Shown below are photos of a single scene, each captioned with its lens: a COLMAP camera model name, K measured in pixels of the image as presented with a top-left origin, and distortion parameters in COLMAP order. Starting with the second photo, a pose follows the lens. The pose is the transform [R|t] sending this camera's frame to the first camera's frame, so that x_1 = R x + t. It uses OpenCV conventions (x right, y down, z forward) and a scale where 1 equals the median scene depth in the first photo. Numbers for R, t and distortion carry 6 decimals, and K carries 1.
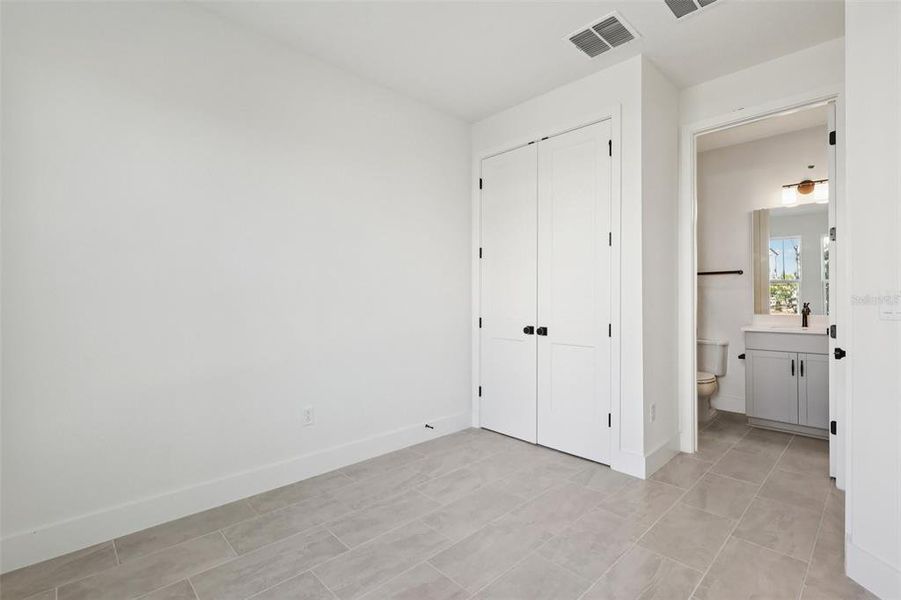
lens RADIAL K [[417.1, 0, 450.5], [0, 417.1, 300.0], [0, 0, 1]] dist [-0.001151, -0.000192]
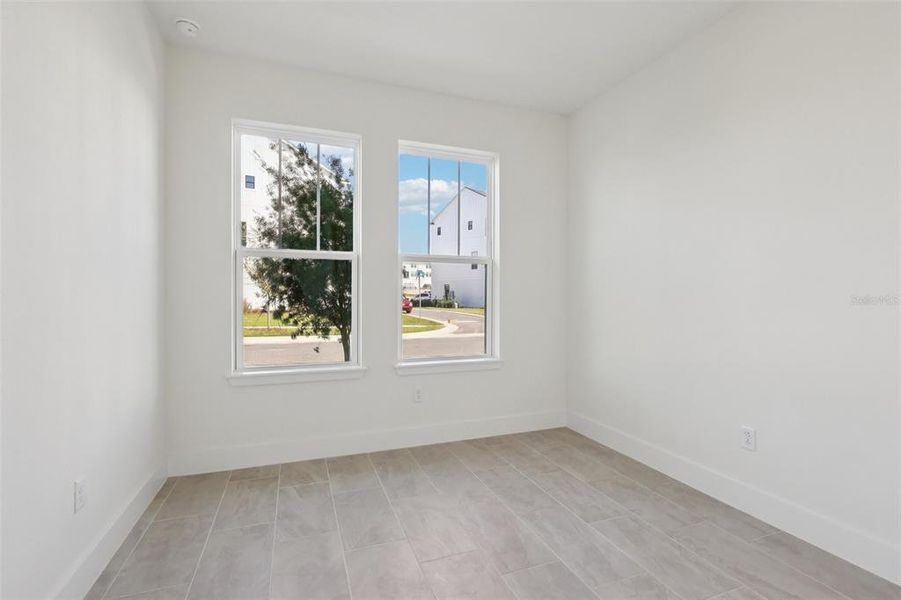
lens RADIAL K [[417.1, 0, 450.5], [0, 417.1, 300.0], [0, 0, 1]] dist [-0.001151, -0.000192]
pose [[-0.397580, 0.009281, -0.917521, 0.804138], [-0.003151, 0.999929, 0.011480, -0.005711], [0.917562, 0.007455, -0.397523, 0.970235]]
